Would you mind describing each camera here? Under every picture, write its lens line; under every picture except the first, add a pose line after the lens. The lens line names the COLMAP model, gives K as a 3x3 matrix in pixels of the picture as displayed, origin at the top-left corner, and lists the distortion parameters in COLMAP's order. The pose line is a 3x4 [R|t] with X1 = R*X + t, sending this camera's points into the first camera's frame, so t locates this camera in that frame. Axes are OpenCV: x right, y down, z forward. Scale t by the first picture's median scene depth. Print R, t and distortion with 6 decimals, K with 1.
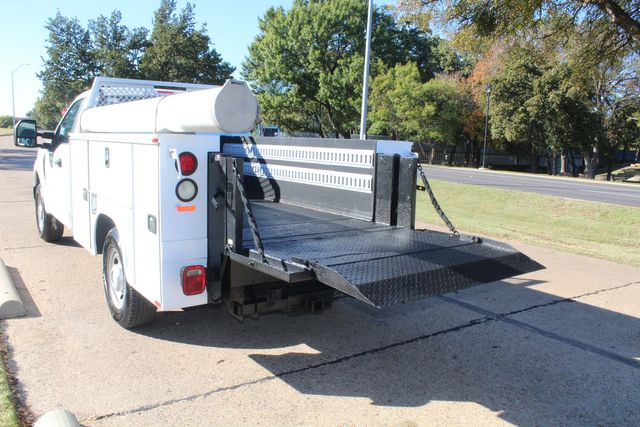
lens RADIAL K [[532.2, 0, 319.8], [0, 532.2, 221.0], [0, 0, 1]] dist [-0.147272, 0.109086]
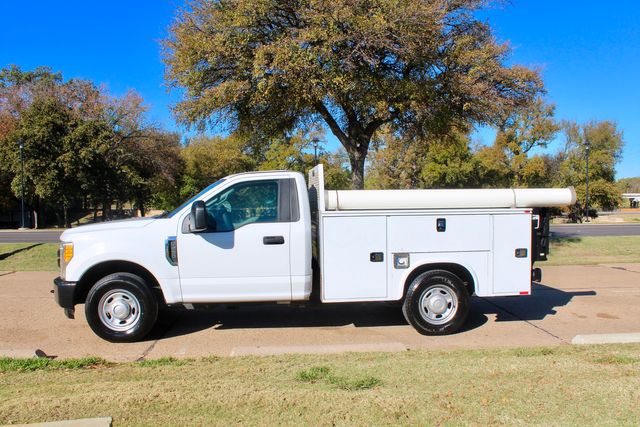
lens RADIAL K [[541.3, 0, 324.9], [0, 541.3, 232.4], [0, 0, 1]] dist [-0.134833, 0.079791]
pose [[0.512302, -0.096566, 0.853359, -0.429045], [0.160469, 0.986922, 0.015345, -0.039603], [-0.843680, 0.129076, 0.521098, 0.099918]]
